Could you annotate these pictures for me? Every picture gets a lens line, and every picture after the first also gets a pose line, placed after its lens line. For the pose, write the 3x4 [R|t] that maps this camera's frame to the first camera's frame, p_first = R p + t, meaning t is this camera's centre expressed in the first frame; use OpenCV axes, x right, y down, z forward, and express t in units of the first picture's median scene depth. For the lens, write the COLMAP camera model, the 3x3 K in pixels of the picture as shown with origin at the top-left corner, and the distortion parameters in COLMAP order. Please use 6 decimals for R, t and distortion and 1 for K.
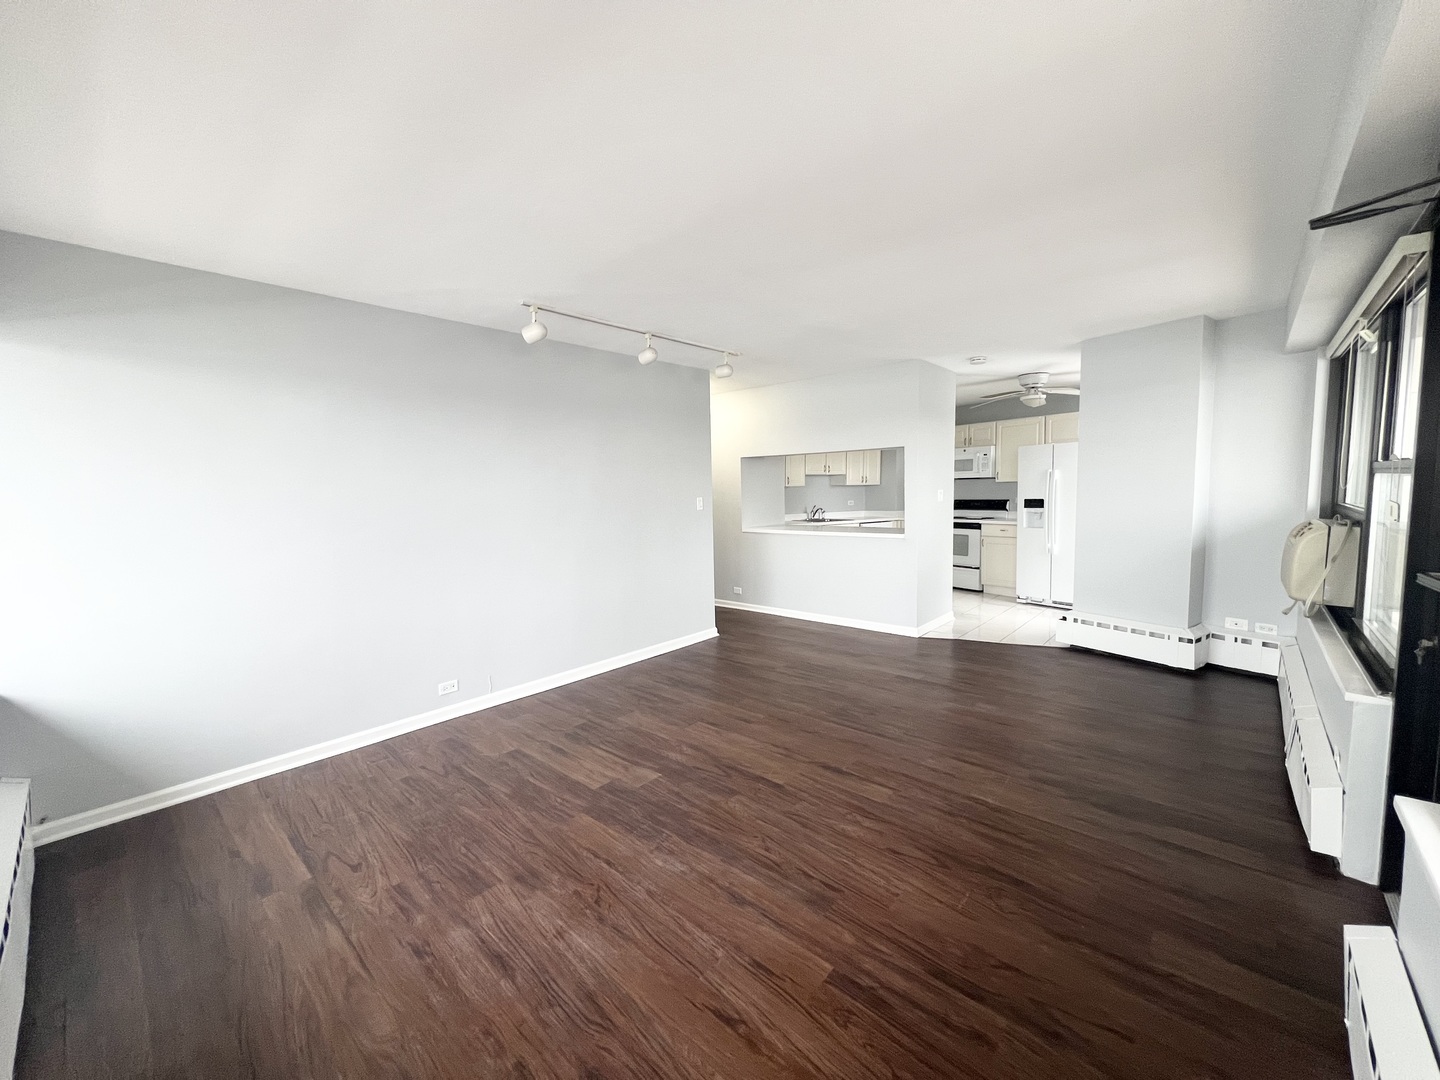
lens RADIAL K [[570.9, 0, 720.0], [0, 570.9, 540.0], [0, 0, 1]] dist [0.000440, 0.000104]
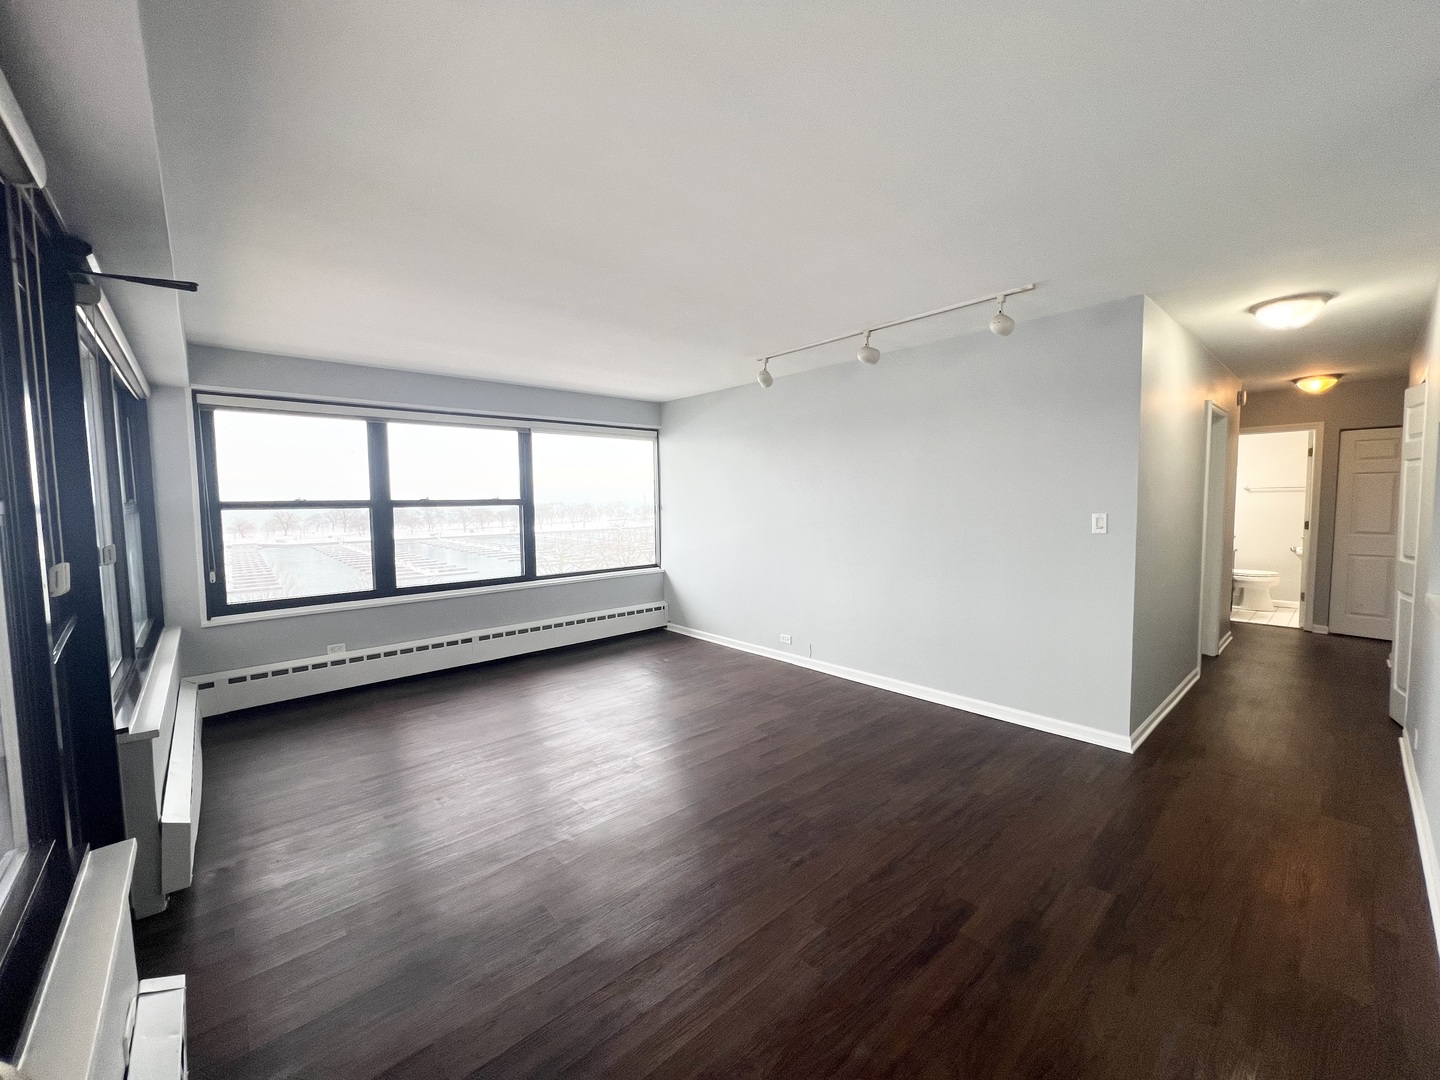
lens RADIAL K [[570.9, 0, 720.0], [0, 570.9, 540.0], [0, 0, 1]] dist [0.000440, 0.000104]
pose [[-0.114181, 0.093347, -0.989065, 0.868248], [-0.069447, 0.992390, 0.101678, -0.110744], [0.991030, 0.080297, -0.106829, 0.919382]]
